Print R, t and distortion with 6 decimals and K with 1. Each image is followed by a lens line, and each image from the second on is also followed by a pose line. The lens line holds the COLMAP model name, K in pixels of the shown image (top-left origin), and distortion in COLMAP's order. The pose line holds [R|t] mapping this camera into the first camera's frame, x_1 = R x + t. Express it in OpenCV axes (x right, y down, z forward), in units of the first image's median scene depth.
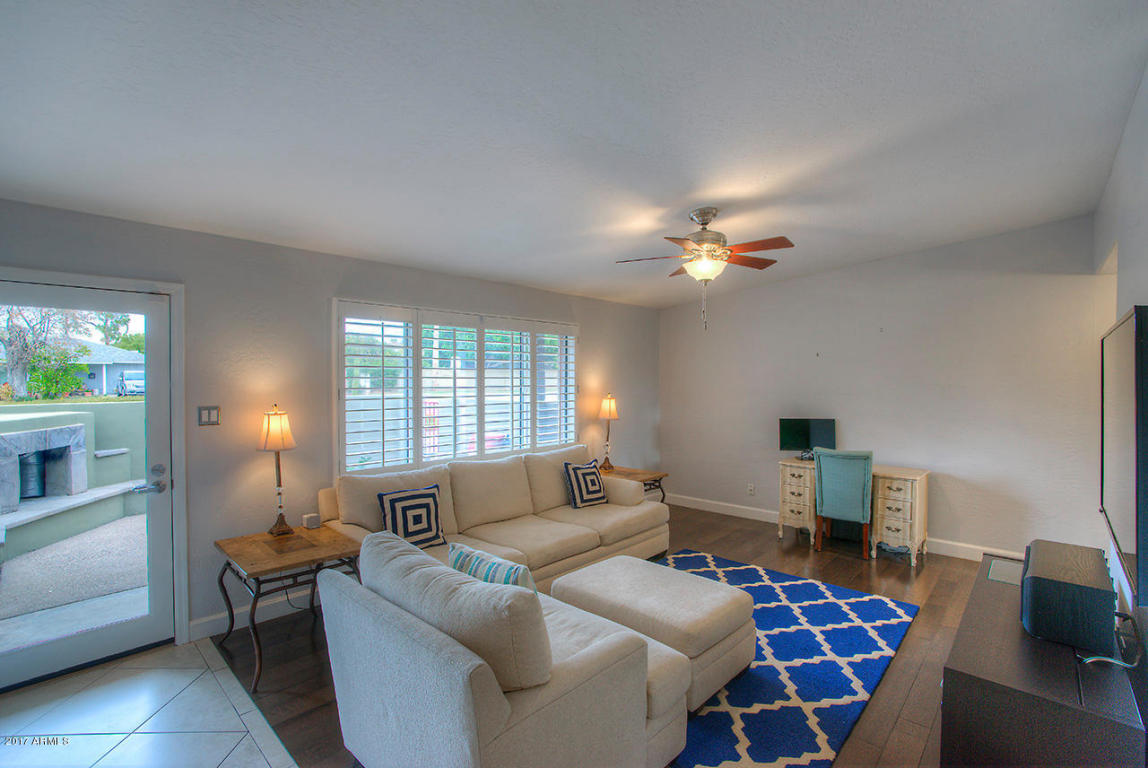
lens RADIAL K [[536.2, 0, 574.3], [0, 536.2, 379.1], [0, 0, 1]] dist [-0.003892, 0.000186]
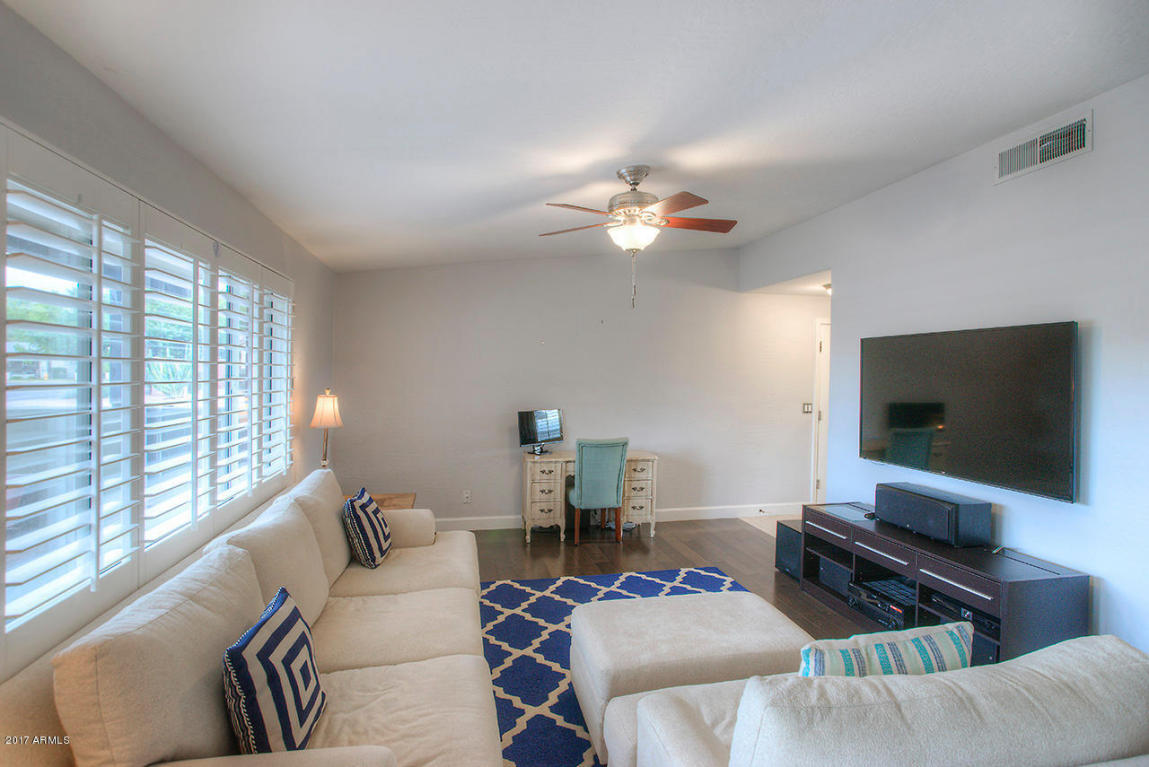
lens RADIAL K [[591.1, 0, 574.5], [0, 591.1, 383.5], [0, 0, 1]] dist [-0.035900, 0.000006]
pose [[0.583700, -0.016328, 0.811805, -0.439346], [-0.005524, 0.999695, 0.024079, 0.002396], [-0.811951, -0.018539, 0.583432, 0.413586]]
